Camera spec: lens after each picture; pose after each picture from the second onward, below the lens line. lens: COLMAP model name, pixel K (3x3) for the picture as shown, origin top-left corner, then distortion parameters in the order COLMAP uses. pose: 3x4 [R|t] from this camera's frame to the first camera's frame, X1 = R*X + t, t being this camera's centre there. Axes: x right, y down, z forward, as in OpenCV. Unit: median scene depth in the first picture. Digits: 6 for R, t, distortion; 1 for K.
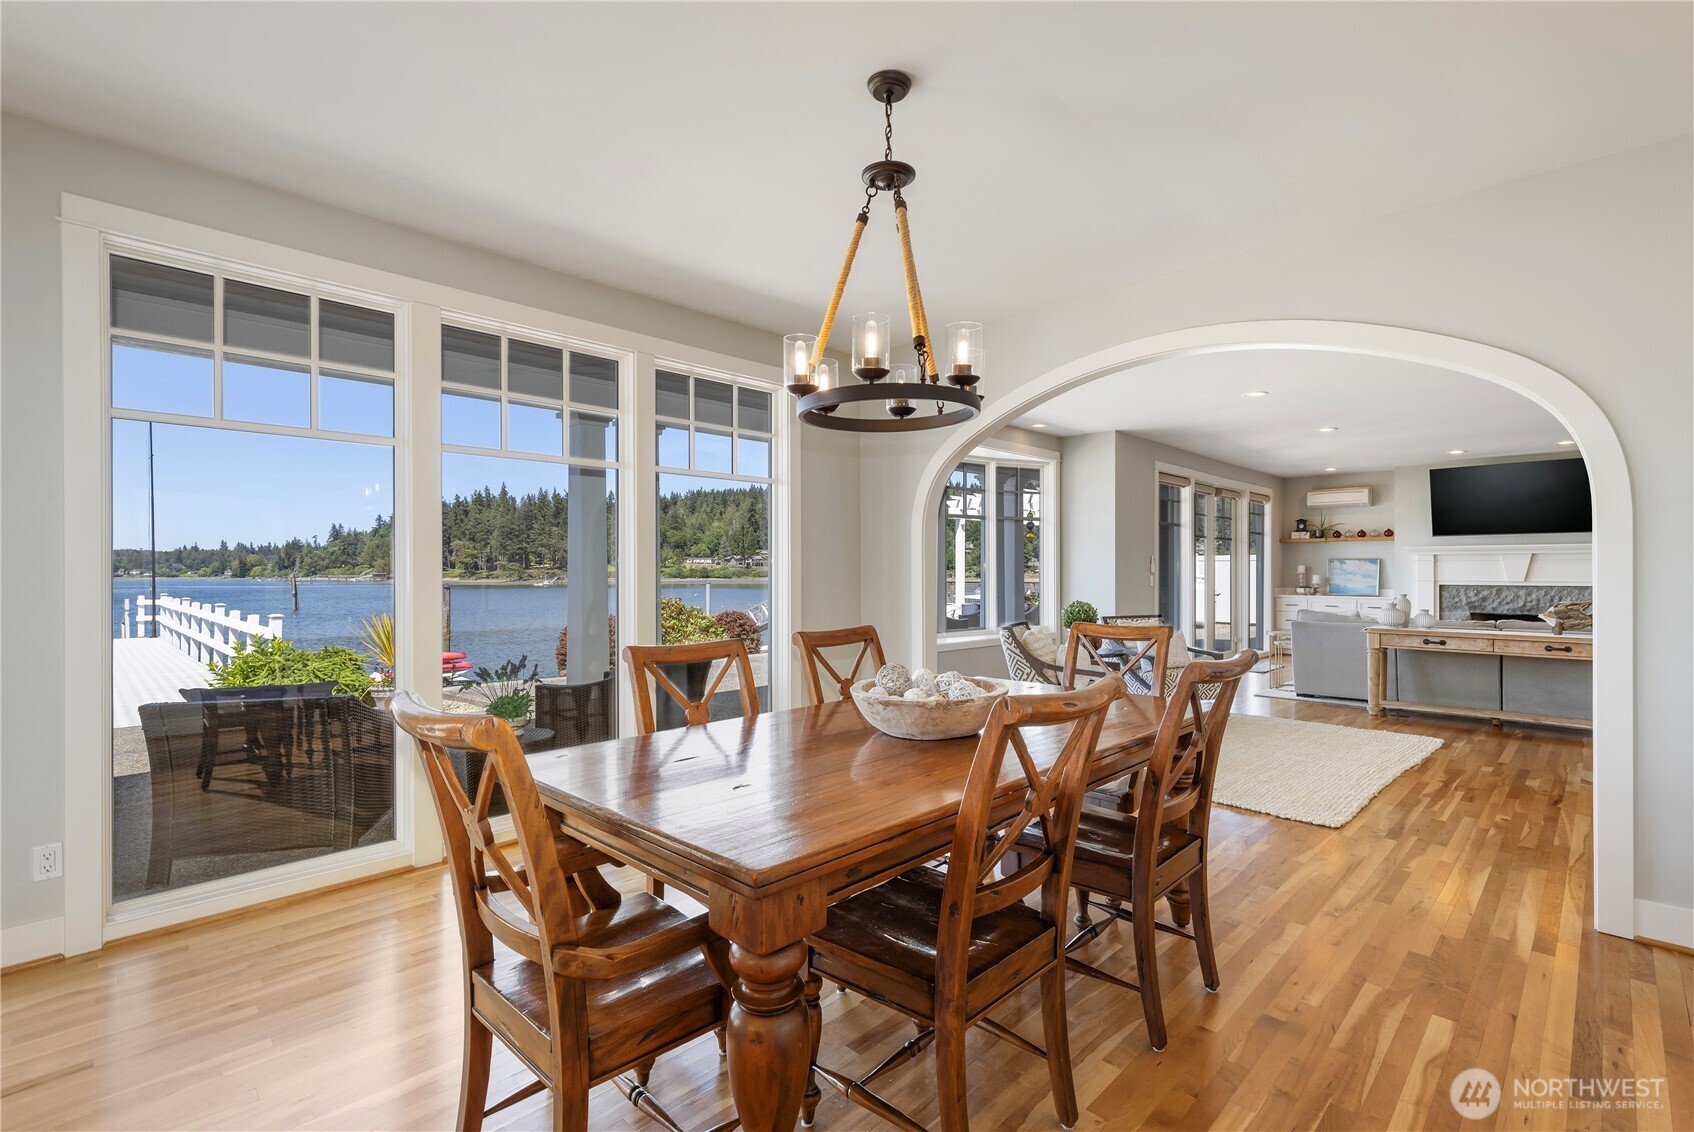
lens RADIAL K [[759.8, 0, 848.6], [0, 759.8, 568.6], [0, 0, 1]] dist [0.002537, 0.000582]
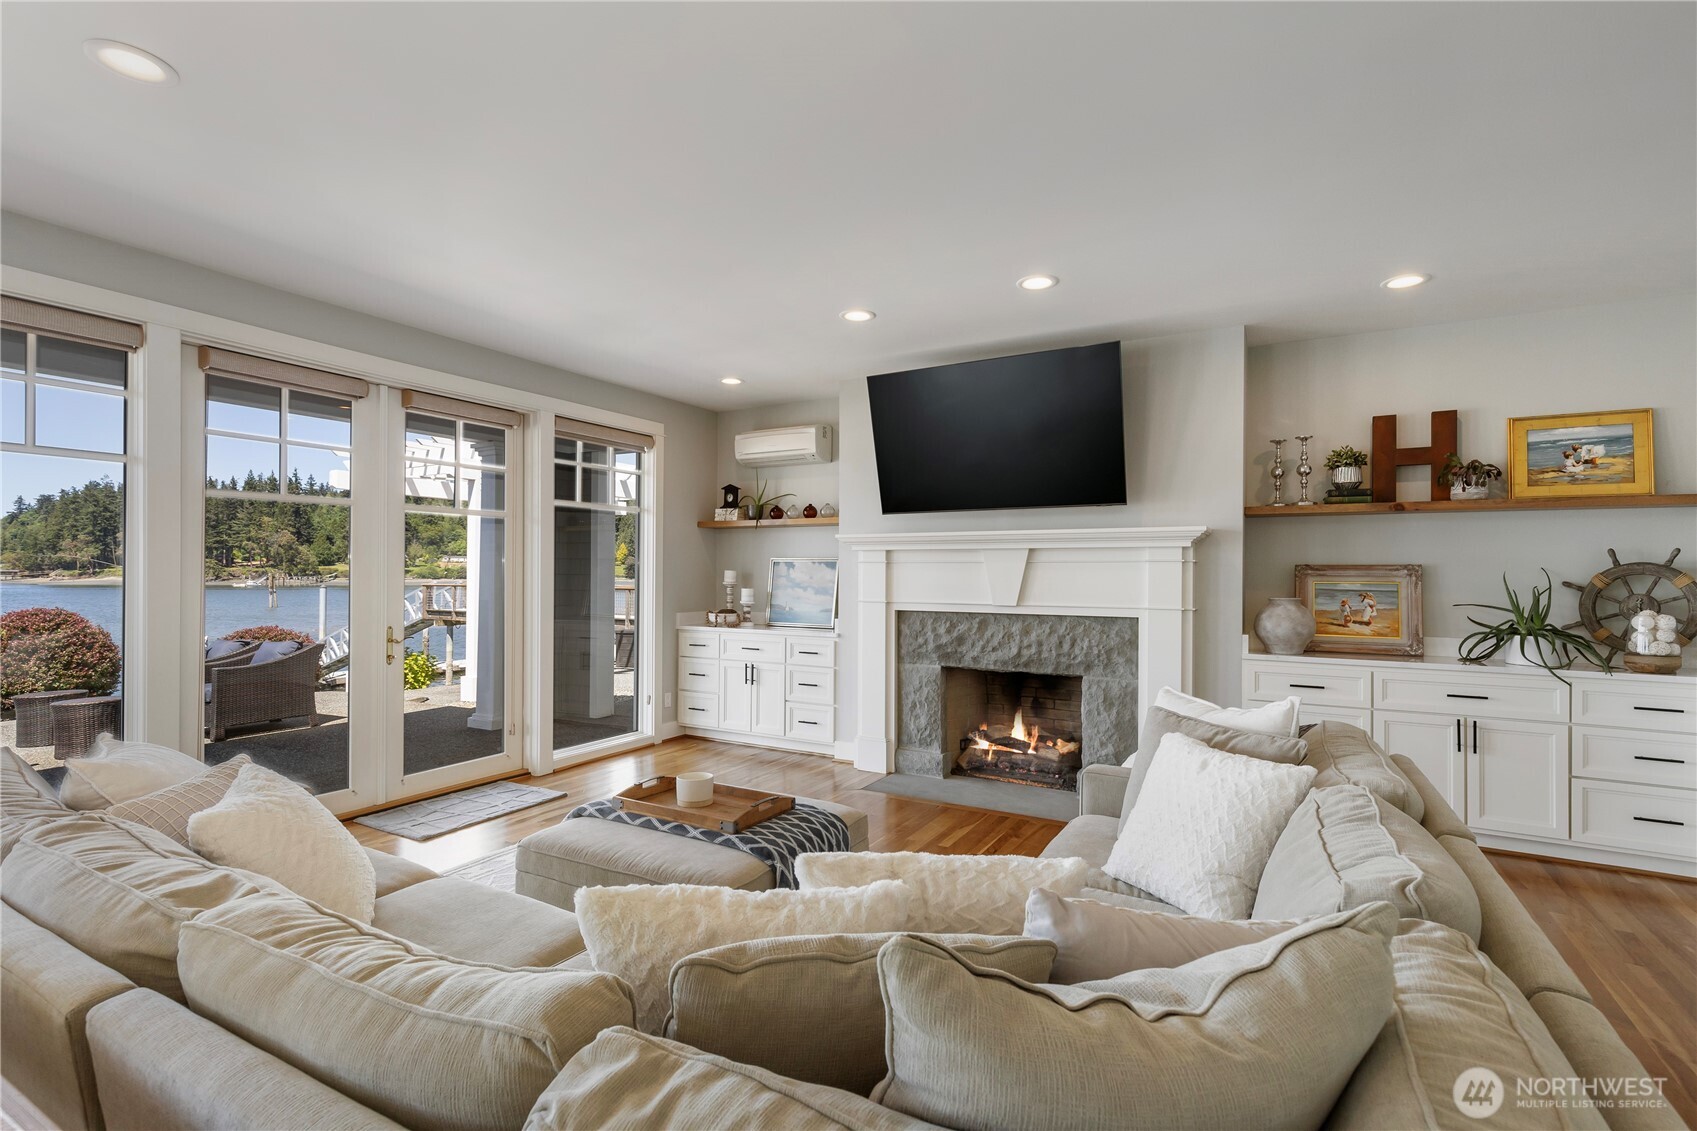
lens RADIAL K [[761.1, 0, 857.5], [0, 761.1, 566.9], [0, 0, 1]] dist [0.002537, 0.000582]
pose [[0.960997, 0.008843, 0.276417, 0.598600], [-0.007621, 0.999956, -0.005494, -0.004587], [-0.276454, 0.003174, 0.961022, 0.510050]]
